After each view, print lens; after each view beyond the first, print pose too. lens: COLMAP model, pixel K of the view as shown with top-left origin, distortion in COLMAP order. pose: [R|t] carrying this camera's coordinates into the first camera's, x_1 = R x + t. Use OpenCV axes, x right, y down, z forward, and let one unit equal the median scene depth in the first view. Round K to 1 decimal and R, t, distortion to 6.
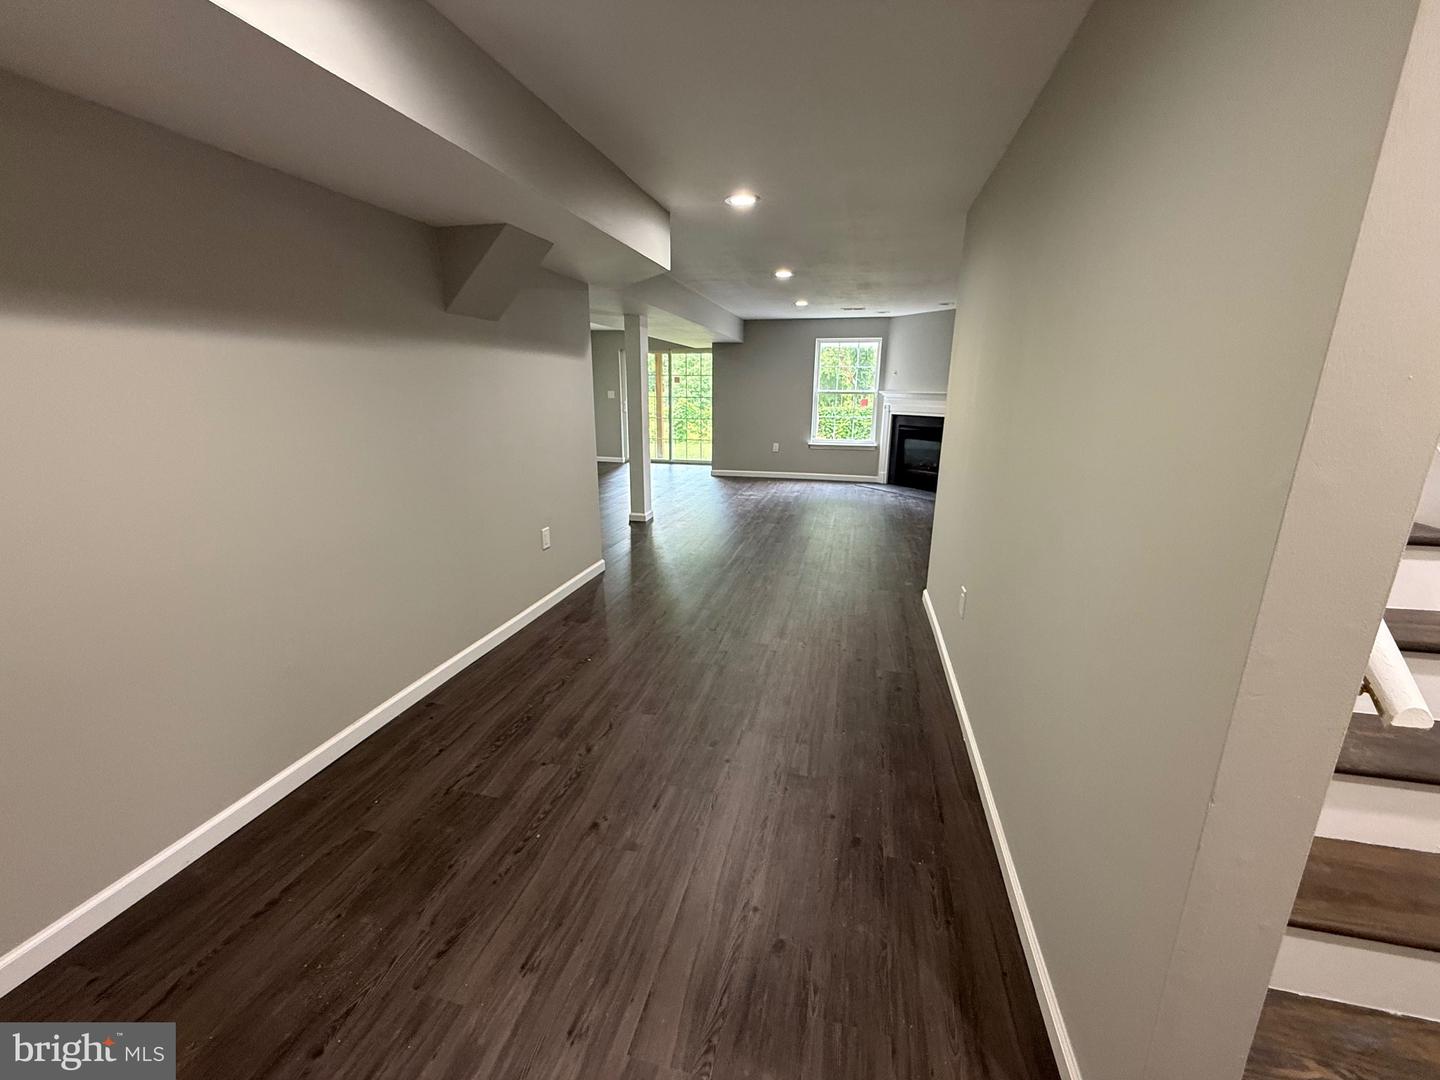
lens RADIAL K [[574.2, 0, 719.7], [0, 574.2, 537.7], [0, 0, 1]] dist [-0.000659, -0.000069]
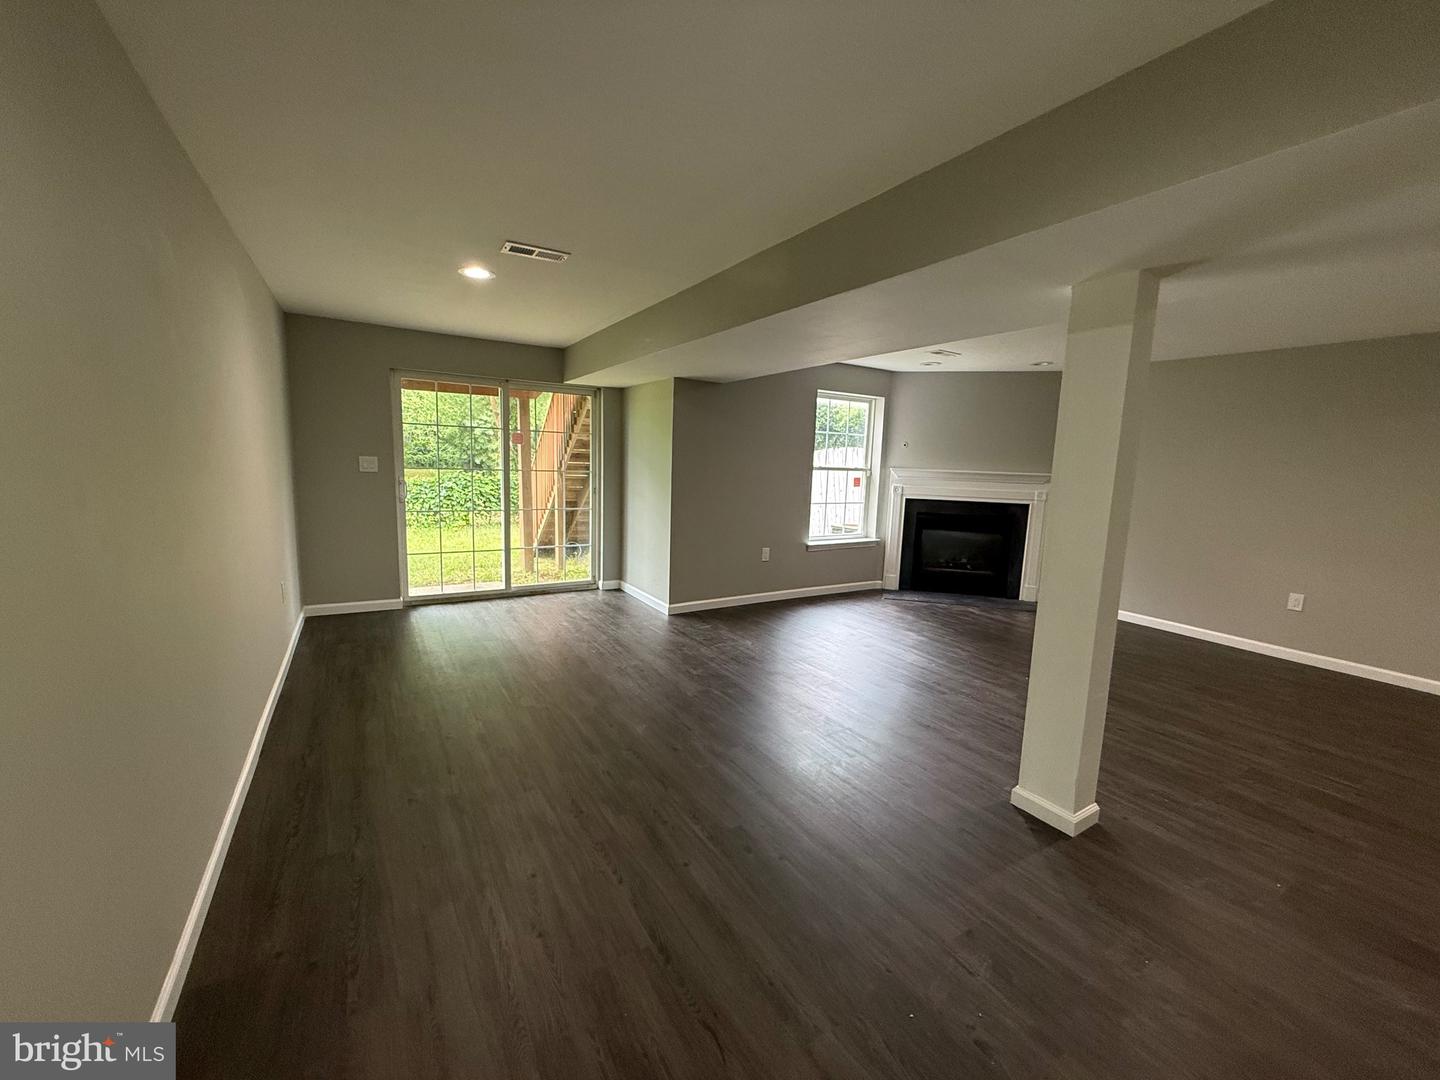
lens RADIAL K [[574.2, 0, 721.9], [0, 574.2, 539.8], [0, 0, 1]] dist [-0.000659, -0.000069]
pose [[0.697571, -0.085582, 0.711386, -0.405185], [0.152449, 0.987836, -0.030649, -0.173470], [-0.700110, 0.129830, 0.702132, 0.641197]]
